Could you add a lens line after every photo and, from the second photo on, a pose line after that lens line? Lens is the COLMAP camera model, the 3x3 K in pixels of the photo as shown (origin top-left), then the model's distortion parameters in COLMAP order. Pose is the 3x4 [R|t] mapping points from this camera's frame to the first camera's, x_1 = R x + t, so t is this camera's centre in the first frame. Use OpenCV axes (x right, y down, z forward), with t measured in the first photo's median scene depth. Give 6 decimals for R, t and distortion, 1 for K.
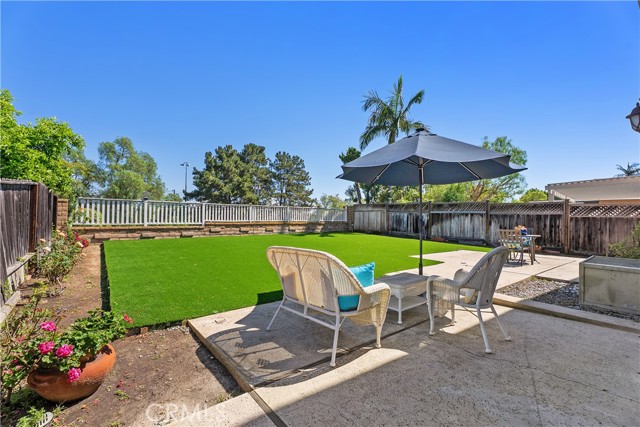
lens RADIAL K [[287.7, 0, 325.3], [0, 287.7, 213.1], [0, 0, 1]] dist [0.000732, -0.000098]
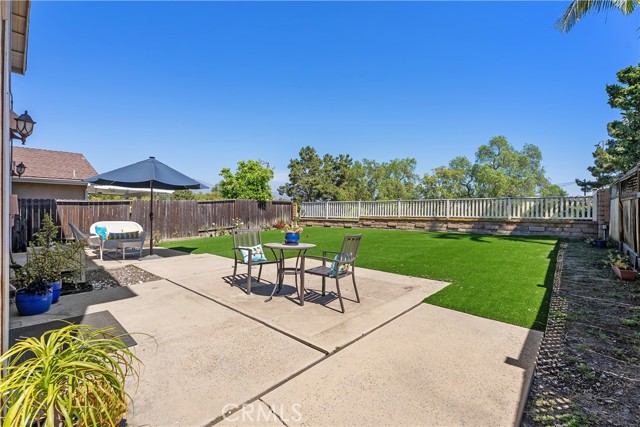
lens RADIAL K [[287.7, 0, 325.3], [0, 287.7, 209.9], [0, 0, 1]] dist [0.000732, -0.000098]
pose [[0.218113, -0.009678, -0.975876, 0.669126], [0.015136, 0.999864, -0.006533, 0.008315], [0.975806, -0.013346, 0.218229, 0.538025]]
